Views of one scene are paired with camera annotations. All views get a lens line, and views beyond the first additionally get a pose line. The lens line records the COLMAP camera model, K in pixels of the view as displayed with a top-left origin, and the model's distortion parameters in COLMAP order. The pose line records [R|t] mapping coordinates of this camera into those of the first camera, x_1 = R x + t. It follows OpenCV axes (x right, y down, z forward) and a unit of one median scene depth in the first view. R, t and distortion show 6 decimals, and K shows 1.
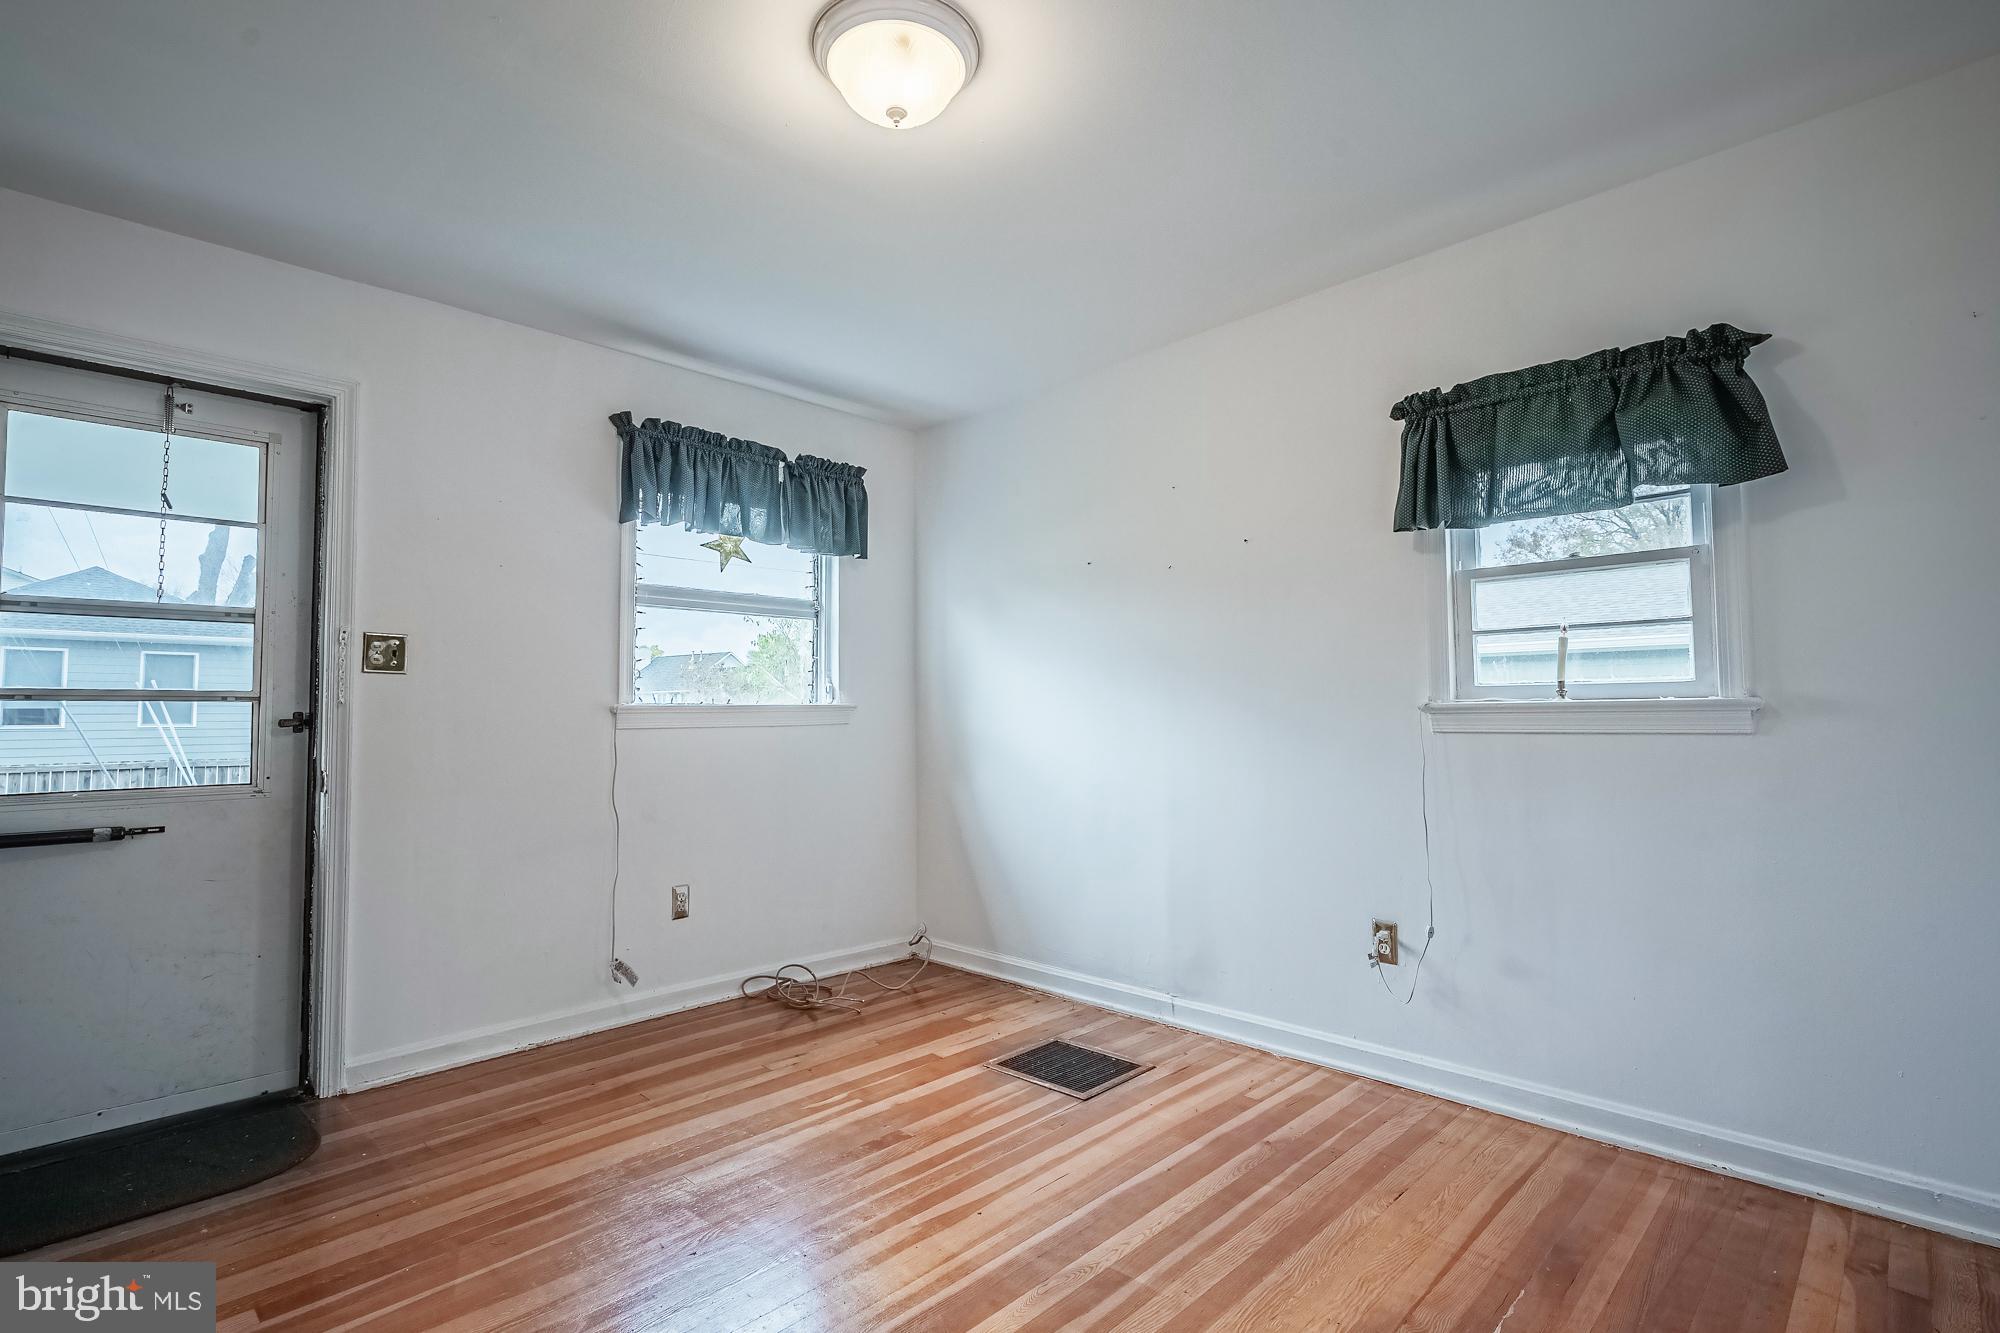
lens RADIAL K [[929.1, 0, 994.0], [0, 929.1, 663.7], [0, 0, 1]] dist [0.000802, 0.000637]
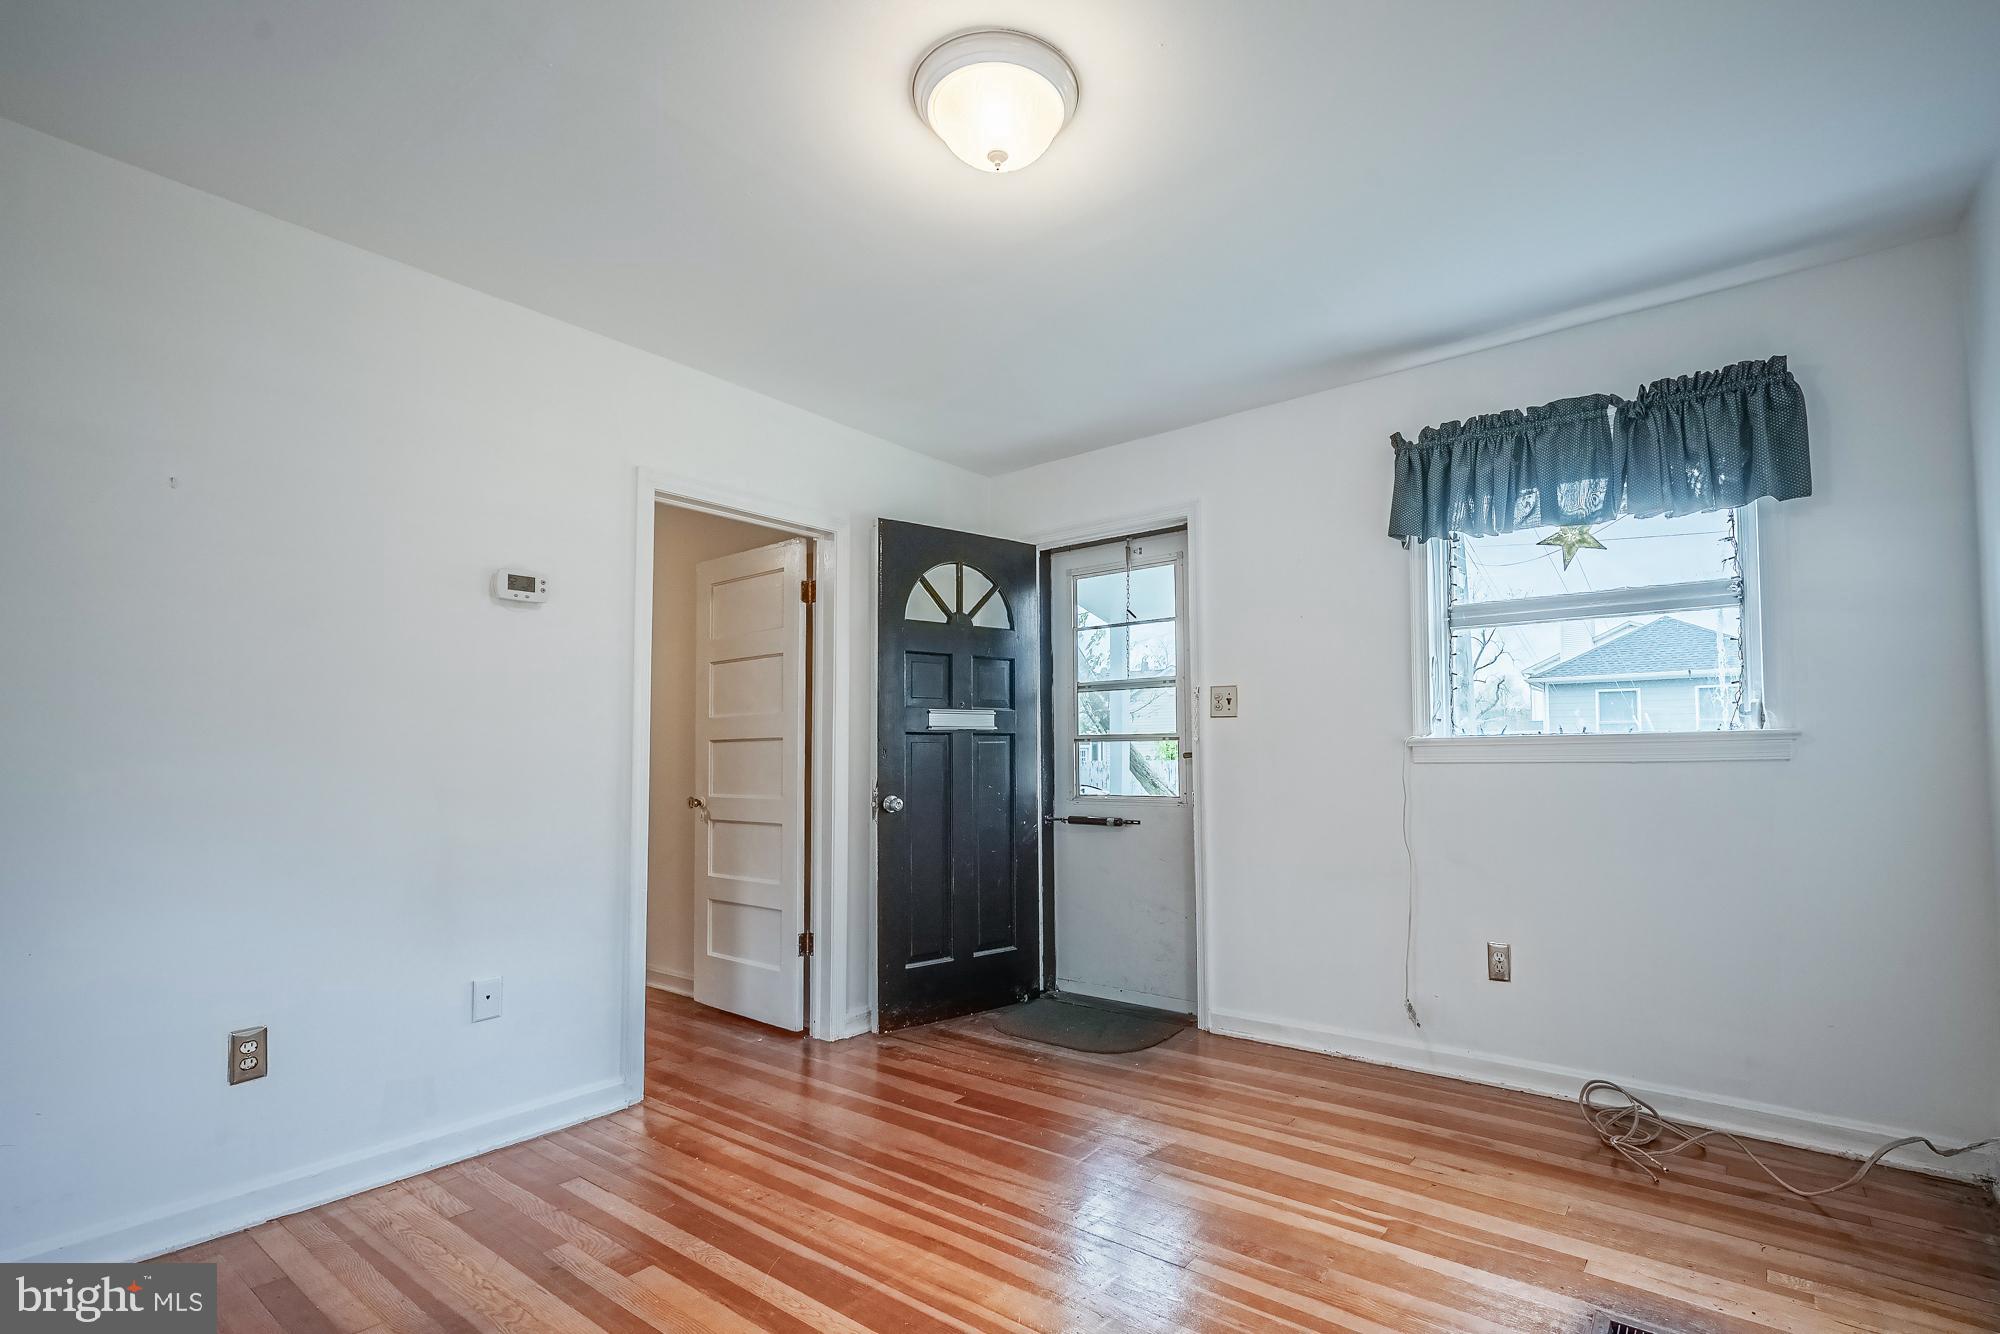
lens RADIAL K [[929.1, 0, 1064.0], [0, 929.1, 717.6], [0, 0, 1]] dist [0.000802, 0.000637]
pose [[0.140761, -0.032846, -0.989499, 0.609813], [0.062946, 0.997724, -0.024165, 0.029191], [0.988041, -0.058884, 0.142508, 0.621904]]
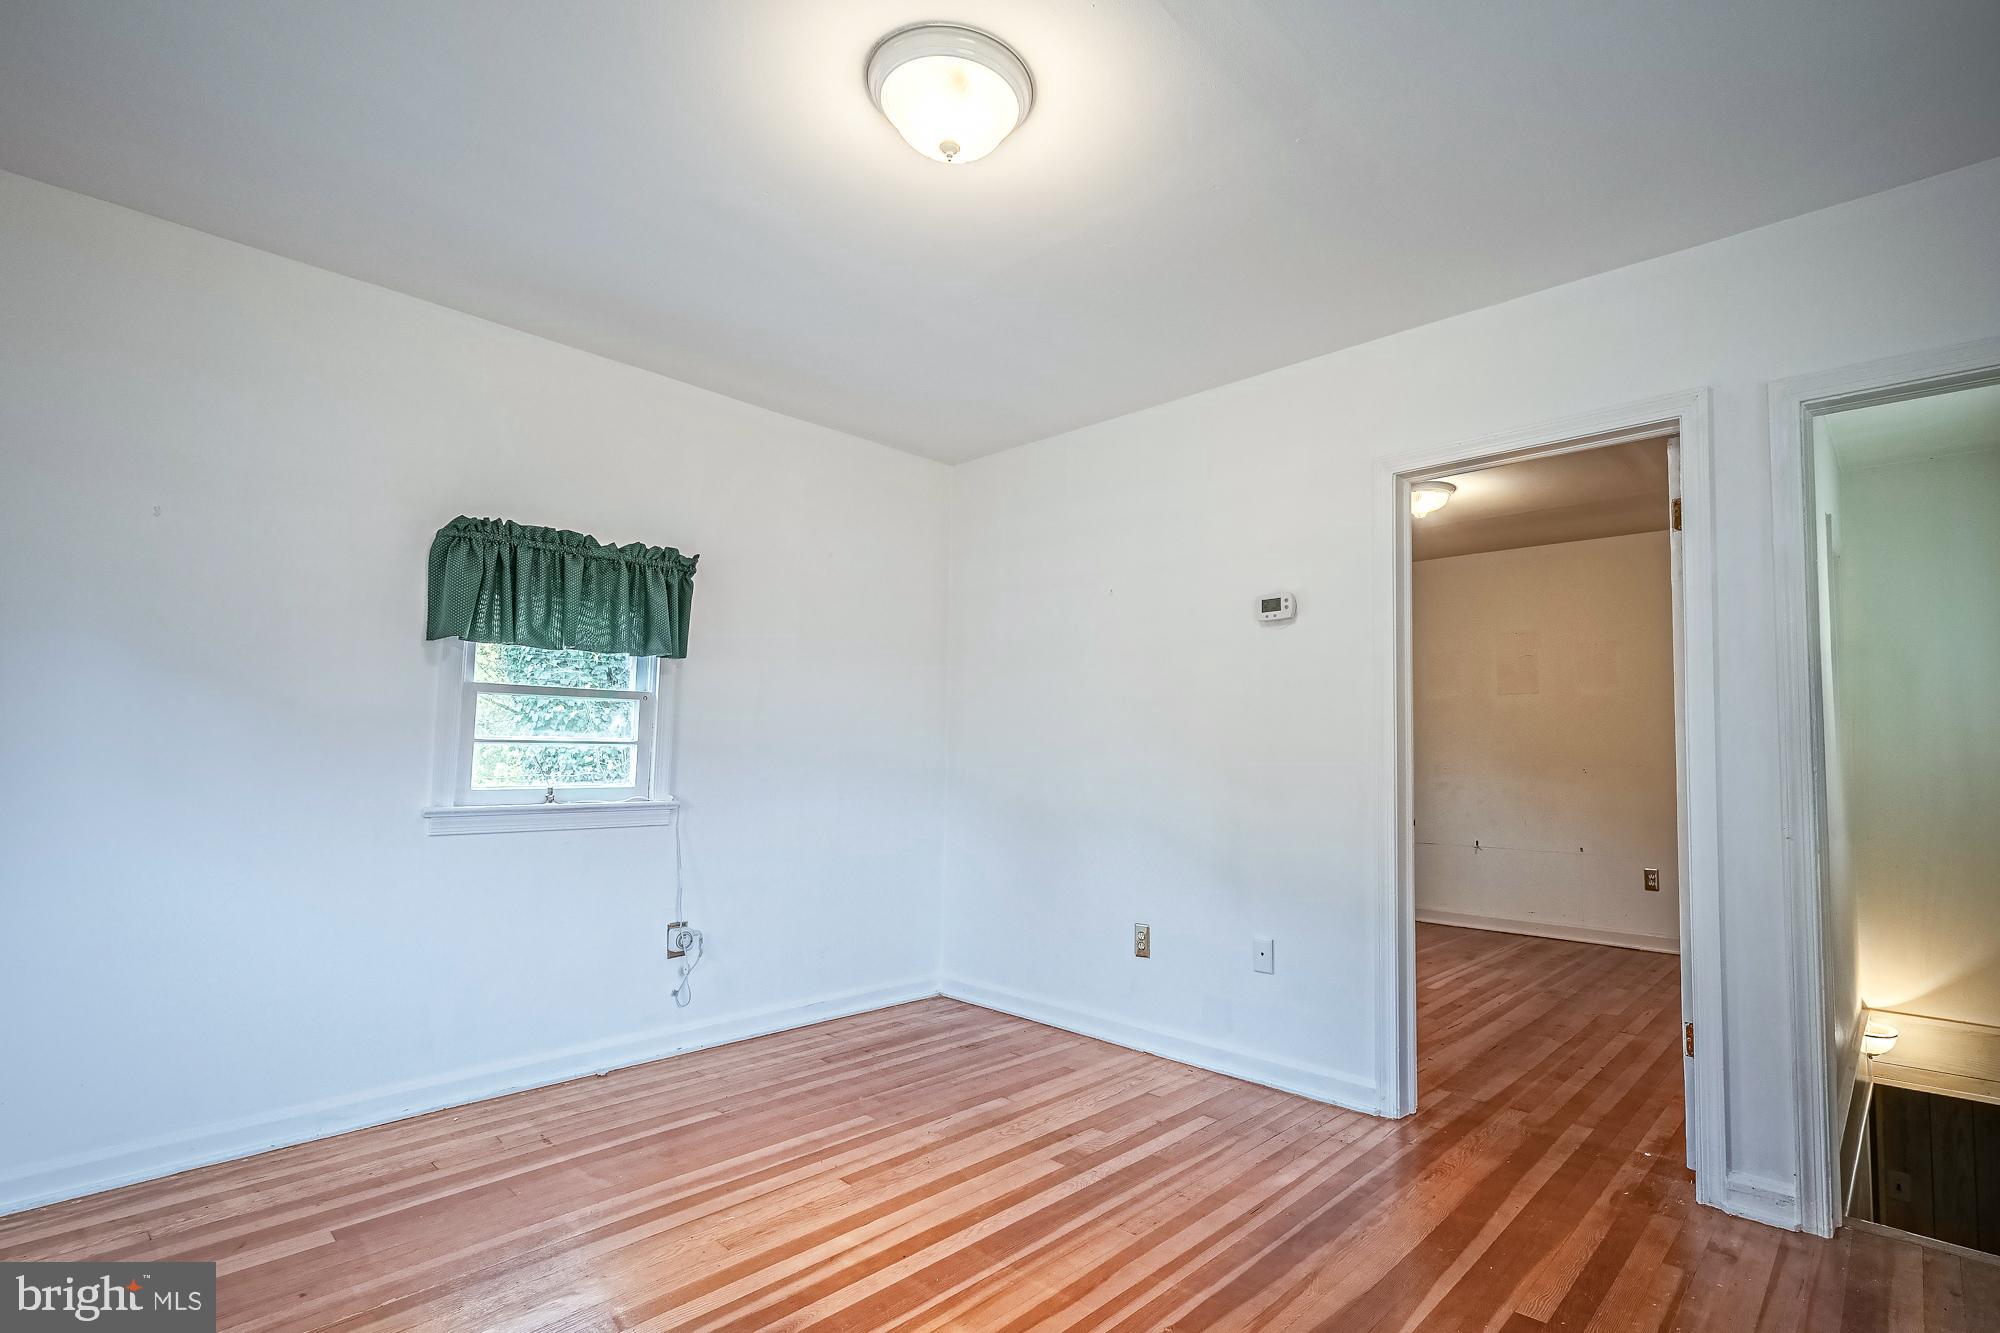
lens RADIAL K [[957.5, 0, 1048.8], [0, 957.5, 704.9], [0, 0, 1]] dist [0.001308, 0.000132]
pose [[-0.999627, -0.002562, -0.027206, -0.035769], [0.000350, 0.994314, -0.106490, 0.069323], [0.027324, -0.106459, -0.993942, 1.258226]]
